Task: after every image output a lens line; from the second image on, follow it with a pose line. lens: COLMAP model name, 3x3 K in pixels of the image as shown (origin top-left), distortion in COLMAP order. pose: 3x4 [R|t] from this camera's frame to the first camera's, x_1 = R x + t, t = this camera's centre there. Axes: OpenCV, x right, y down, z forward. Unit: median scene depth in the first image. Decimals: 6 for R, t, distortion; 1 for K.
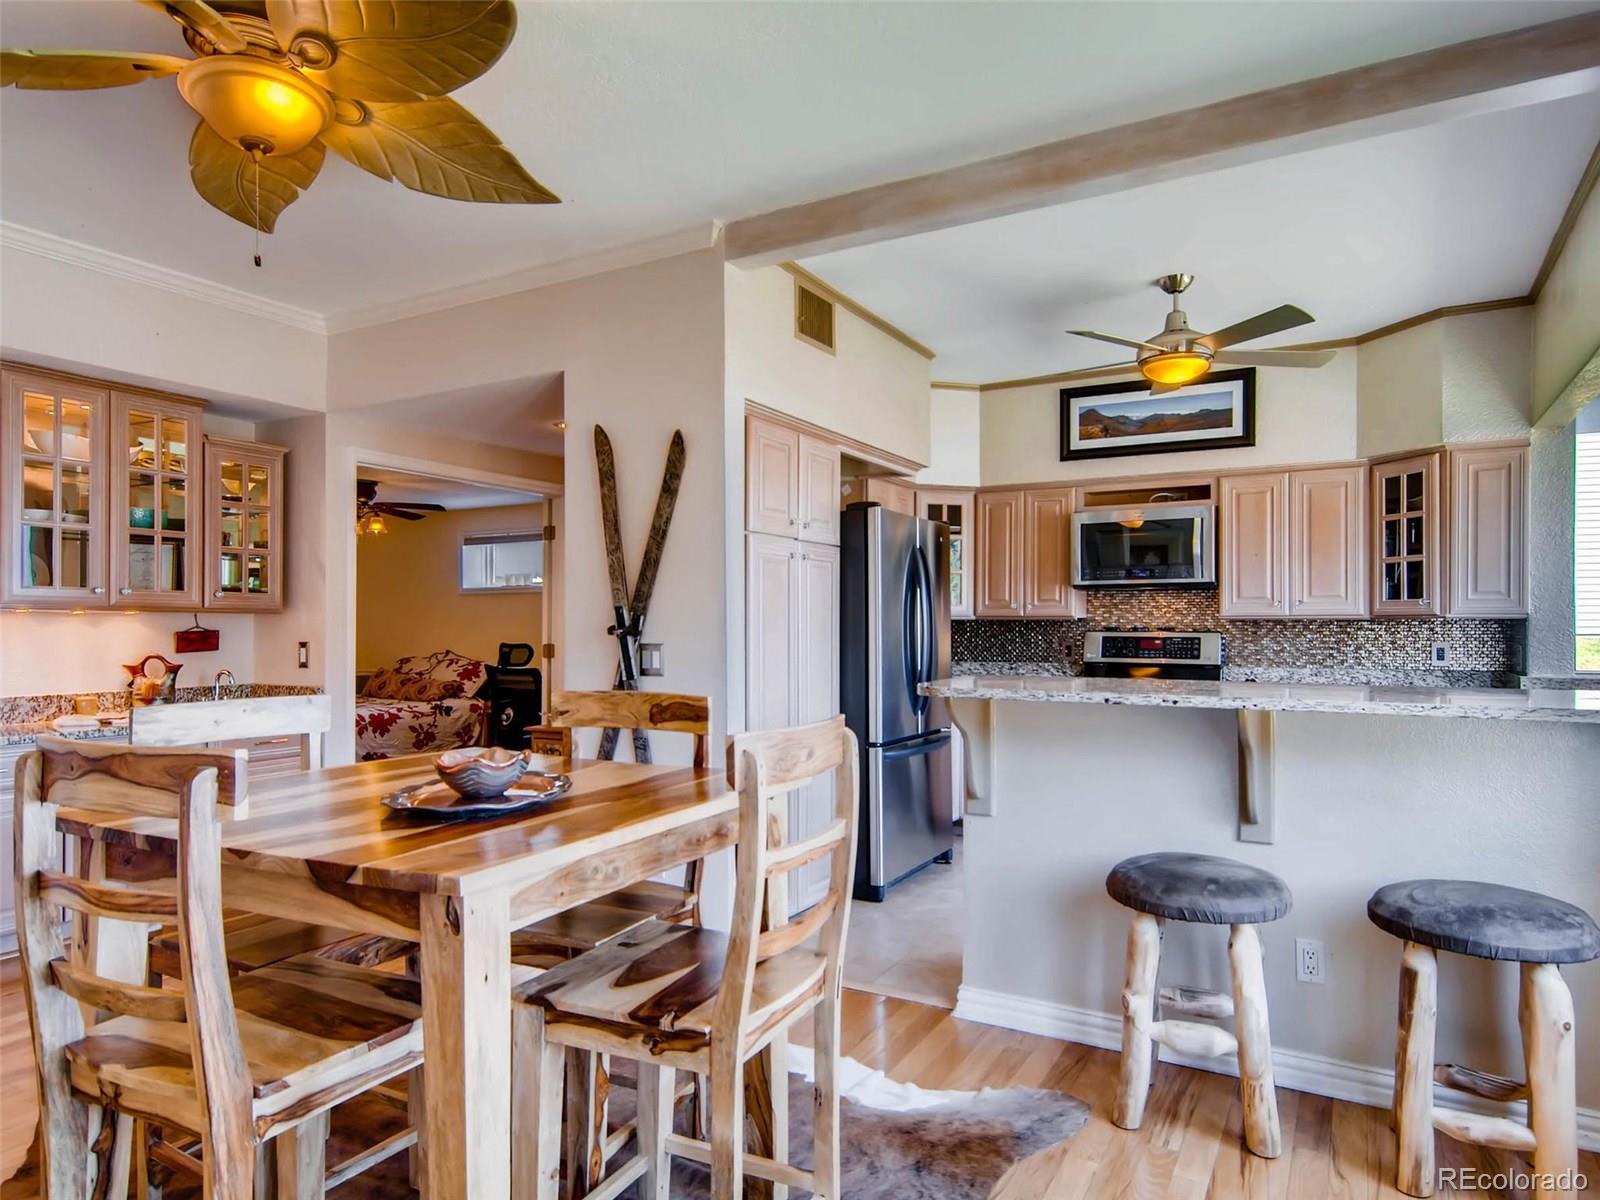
lens RADIAL K [[962.3, 0, 808.0], [0, 962.3, 626.0], [0, 0, 1]] dist [0.025493, -0.015299]
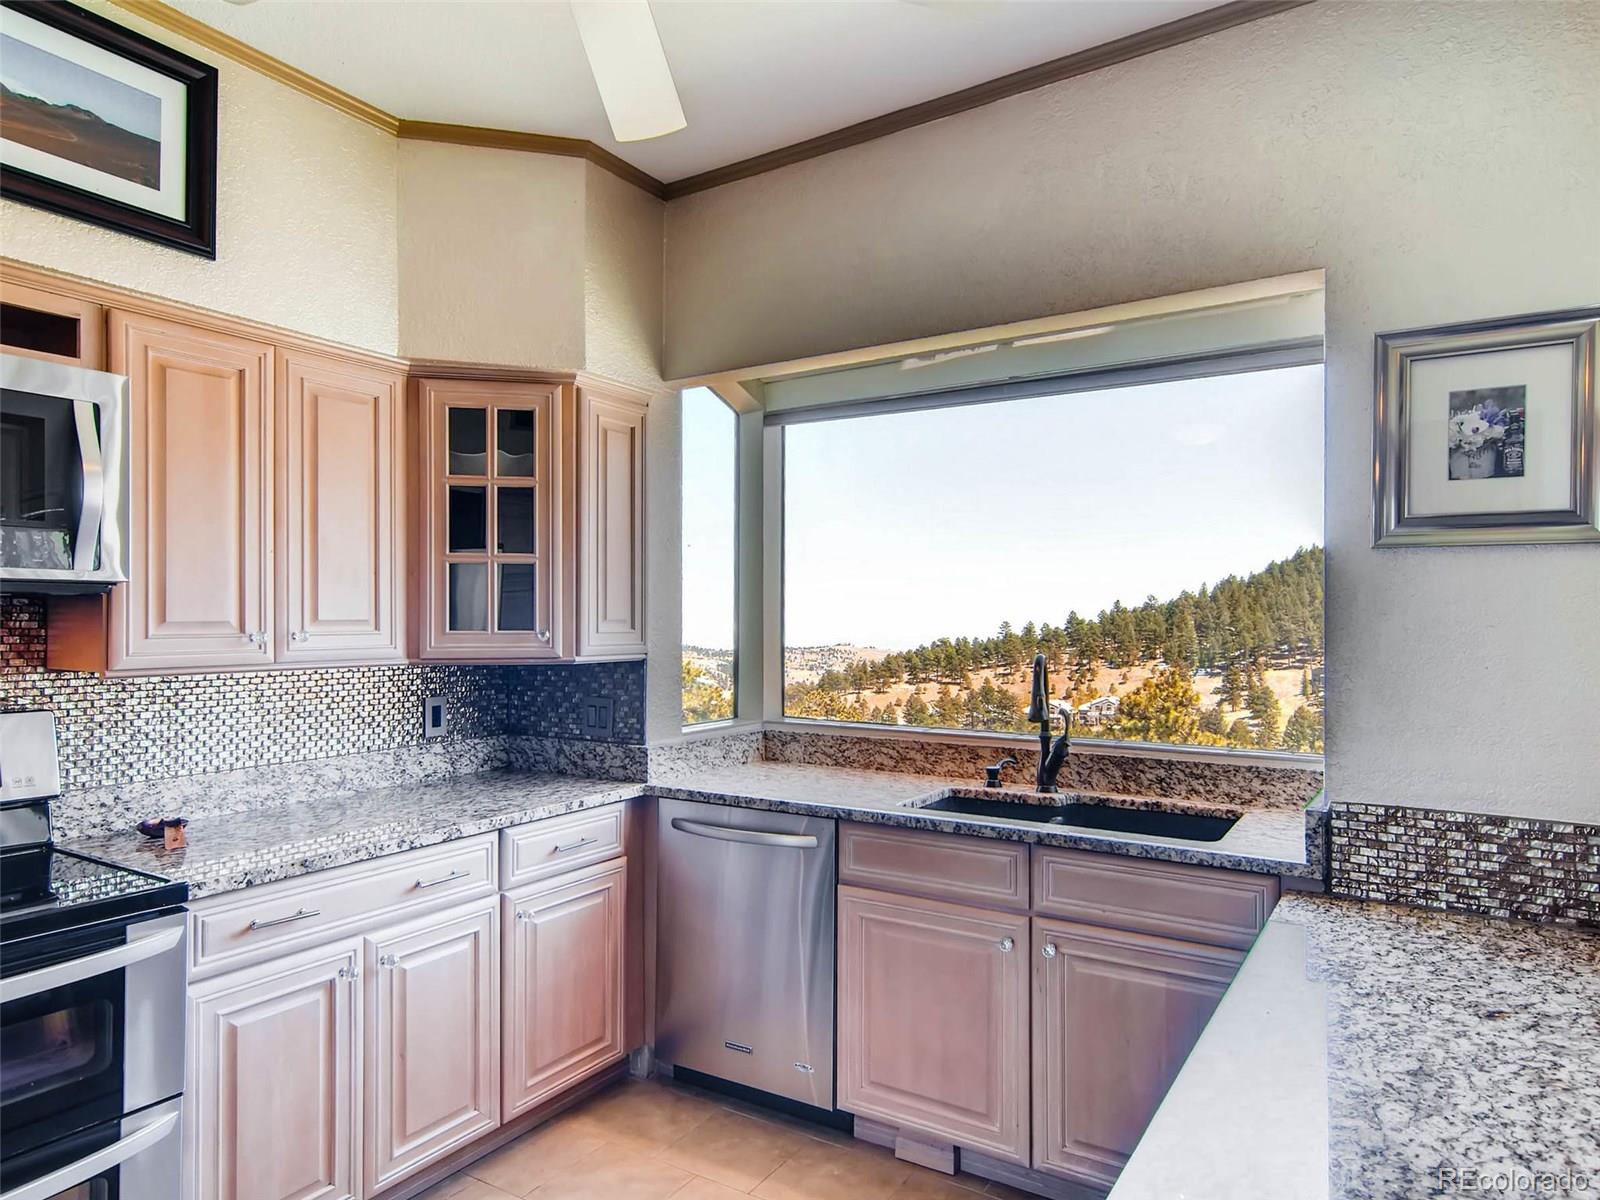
lens RADIAL K [[962.3, 0, 803.6], [0, 962.3, 615.6], [0, 0, 1]] dist [0.025493, -0.015299]
pose [[0.059620, 0.002113, 0.998219, 0.056975], [0.001309, 0.999997, -0.002195, -0.031802], [-0.998220, 0.001438, 0.059617, 0.775706]]
